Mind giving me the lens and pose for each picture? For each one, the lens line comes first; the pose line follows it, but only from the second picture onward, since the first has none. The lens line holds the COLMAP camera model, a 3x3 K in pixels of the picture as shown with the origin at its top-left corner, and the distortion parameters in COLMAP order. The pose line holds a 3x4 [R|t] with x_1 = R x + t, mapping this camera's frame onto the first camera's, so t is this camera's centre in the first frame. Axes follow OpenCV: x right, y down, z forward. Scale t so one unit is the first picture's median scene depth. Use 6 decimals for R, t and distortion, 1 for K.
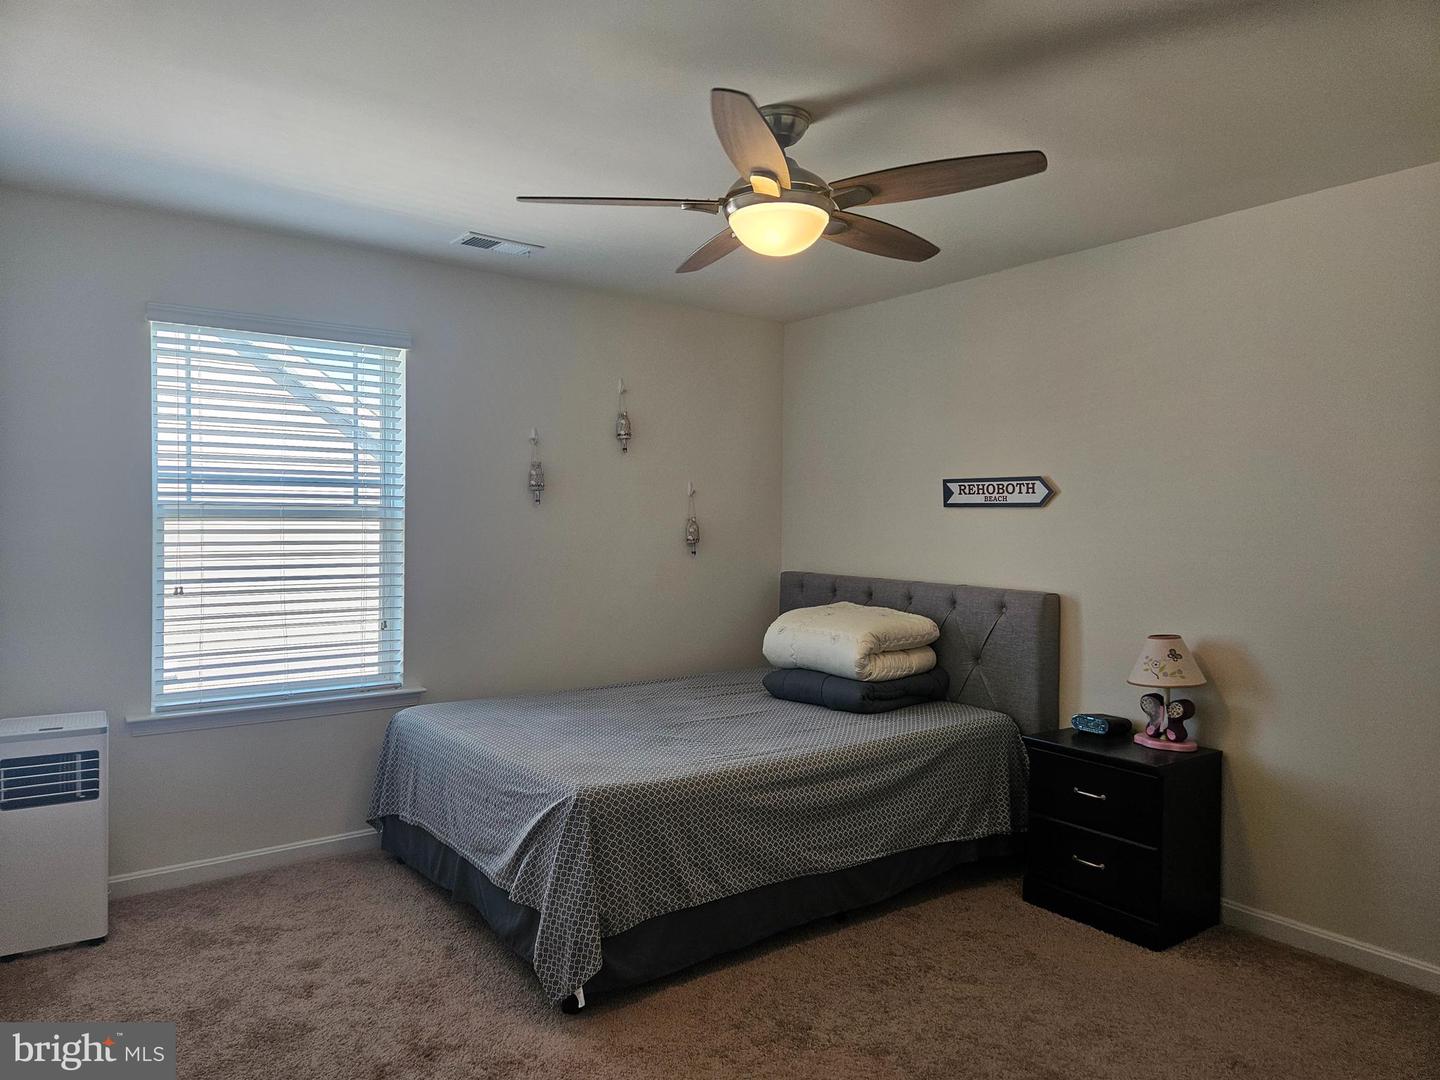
lens RADIAL K [[948.3, 0, 720.0], [0, 948.3, 540.0], [0, 0, 1]] dist [0.043845, -0.002179]
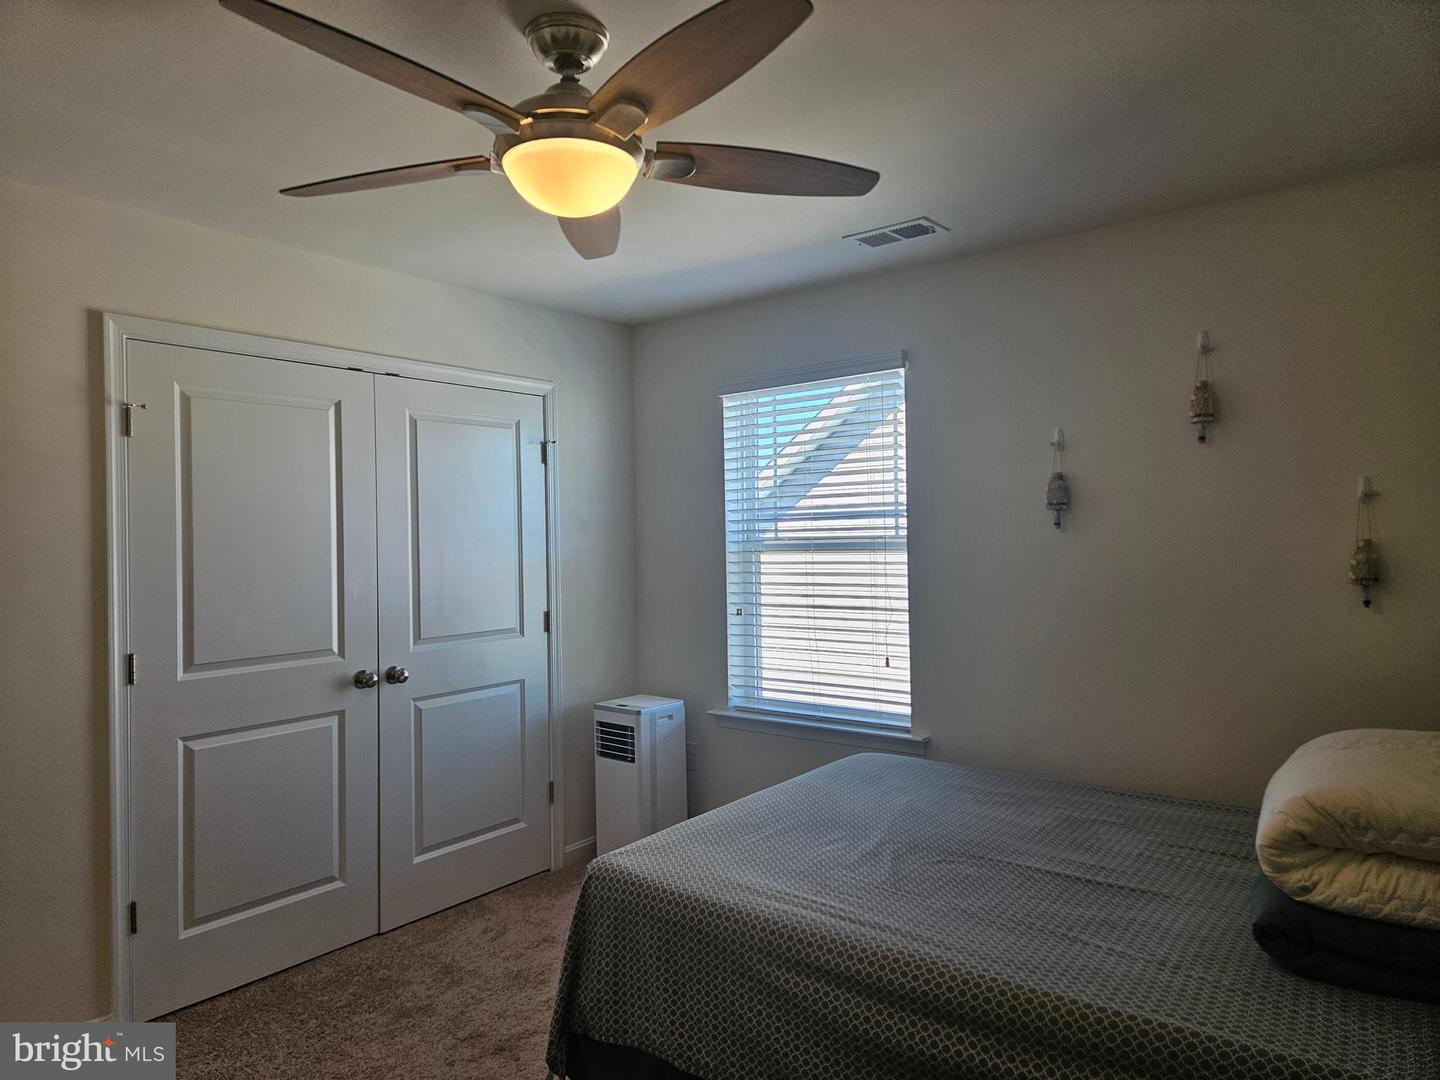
lens RADIAL K [[948.3, 0, 720.0], [0, 948.3, 540.0], [0, 0, 1]] dist [0.043845, -0.002179]
pose [[0.273713, -0.009315, -0.961766, 0.529871], [0.009105, 0.999933, -0.007093, -0.027973], [0.961768, -0.006816, 0.273780, 0.591200]]
